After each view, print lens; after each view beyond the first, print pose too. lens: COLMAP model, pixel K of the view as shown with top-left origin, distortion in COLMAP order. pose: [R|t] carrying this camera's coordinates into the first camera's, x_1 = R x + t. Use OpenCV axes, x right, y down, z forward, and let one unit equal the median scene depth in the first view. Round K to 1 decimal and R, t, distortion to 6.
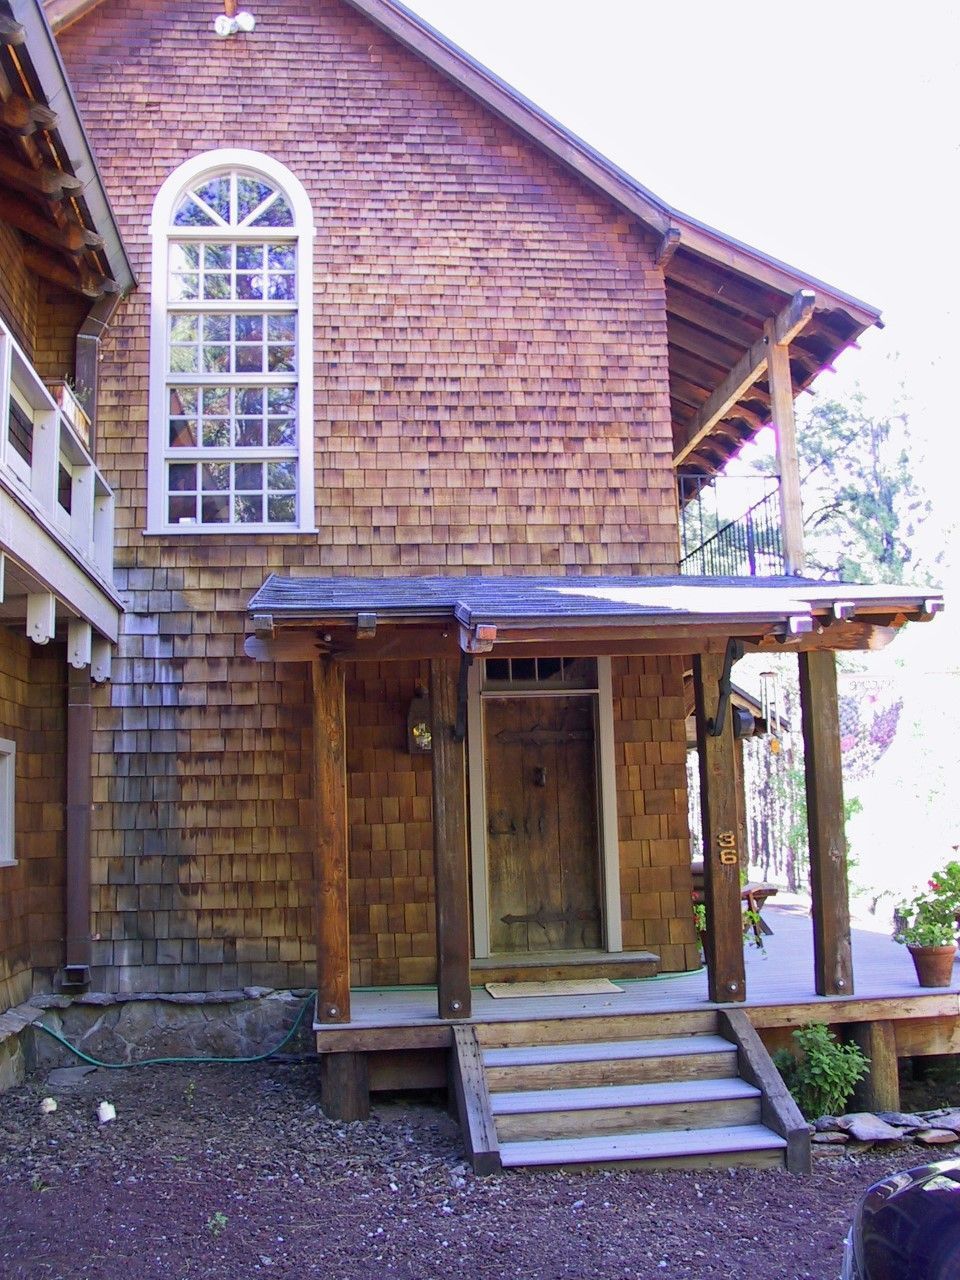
lens RADIAL K [[1285.5, 0, 480.0], [0, 1285.5, 640.0], [0, 0, 1]] dist [-0.167958, 0.201448]
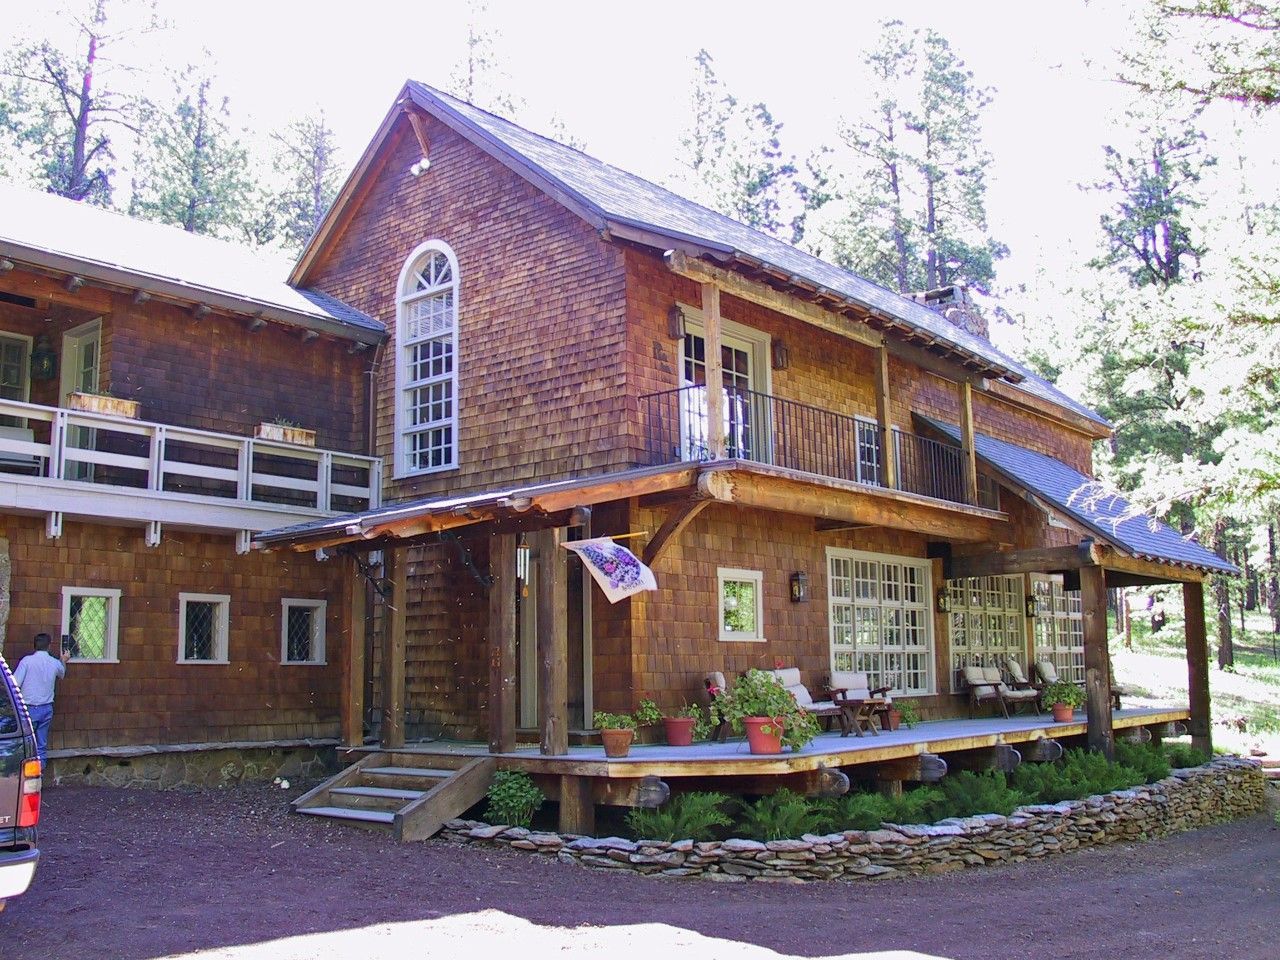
lens RADIAL K [[1285.5, 0, 640.0], [0, 1285.5, 480.0], [0, 0, 1]] dist [-0.167958, 0.201448]
pose [[0.686047, -0.093057, -0.721581, 1.189501], [0.089340, 0.995056, -0.043385, 0.023550], [0.722051, -0.034702, 0.690969, 0.022826]]
